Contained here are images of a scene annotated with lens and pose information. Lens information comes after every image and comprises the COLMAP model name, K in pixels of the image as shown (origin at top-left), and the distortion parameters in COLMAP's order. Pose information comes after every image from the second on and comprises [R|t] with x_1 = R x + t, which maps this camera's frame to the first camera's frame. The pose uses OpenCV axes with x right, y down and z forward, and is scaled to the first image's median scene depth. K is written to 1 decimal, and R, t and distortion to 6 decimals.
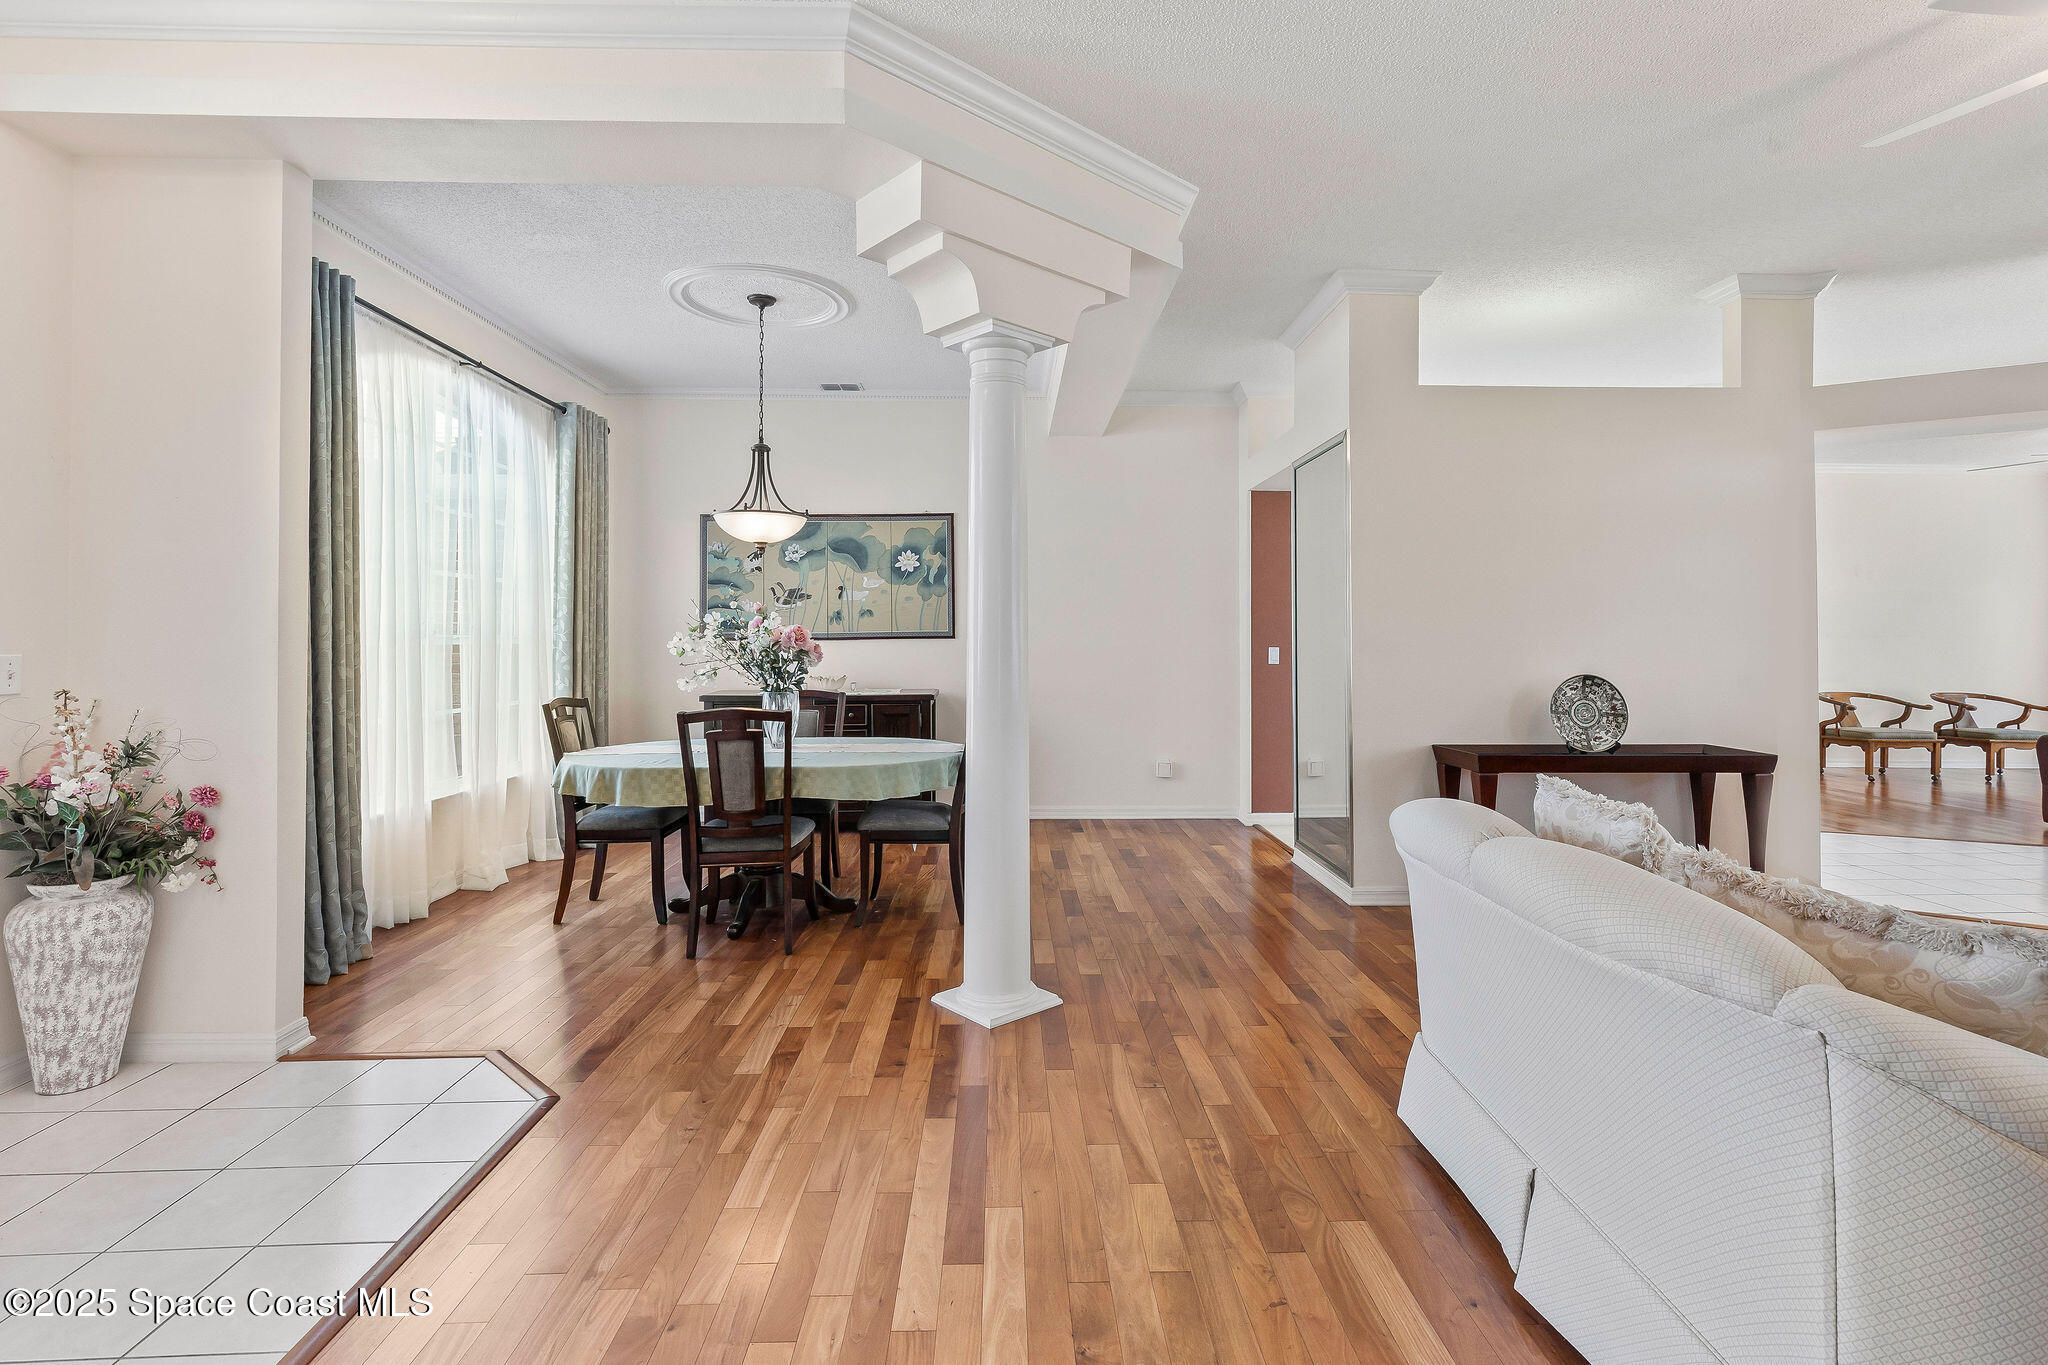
lens RADIAL K [[949.4, 0, 1035.8], [0, 949.4, 636.4], [0, 0, 1]] dist [0.013473, -0.000371]
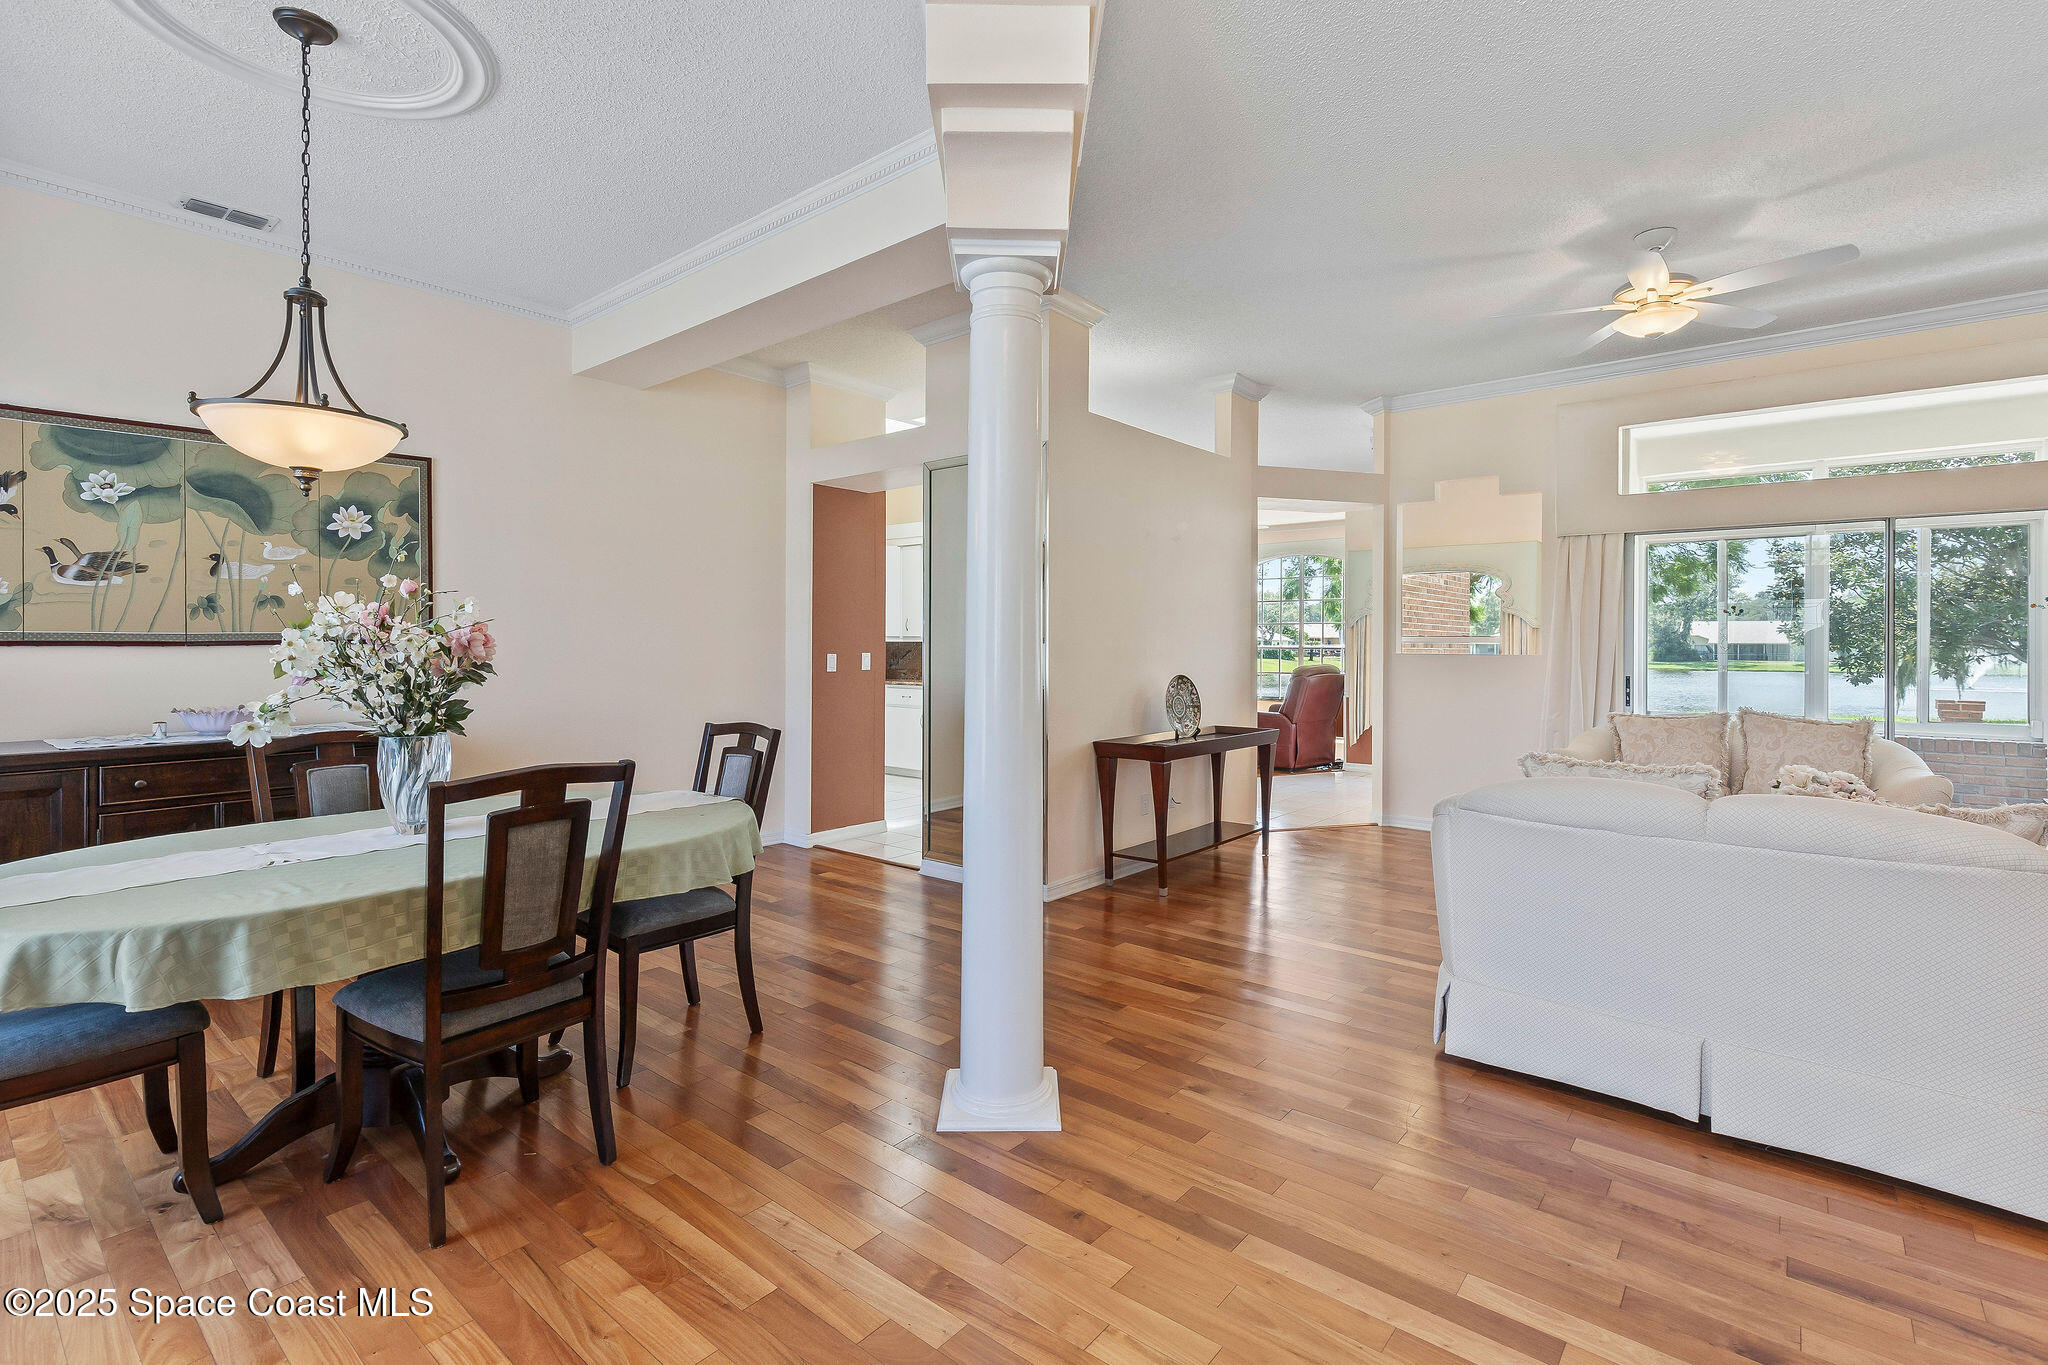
lens RADIAL K [[934.2, 0, 1032.9], [0, 934.2, 662.6], [0, 0, 1]] dist [0.002245, -0.001350]
pose [[0.663114, -0.012013, 0.748422, -0.438243], [-0.003704, 0.999806, 0.019330, 0.002051], [-0.748509, -0.015590, 0.662941, 0.339303]]
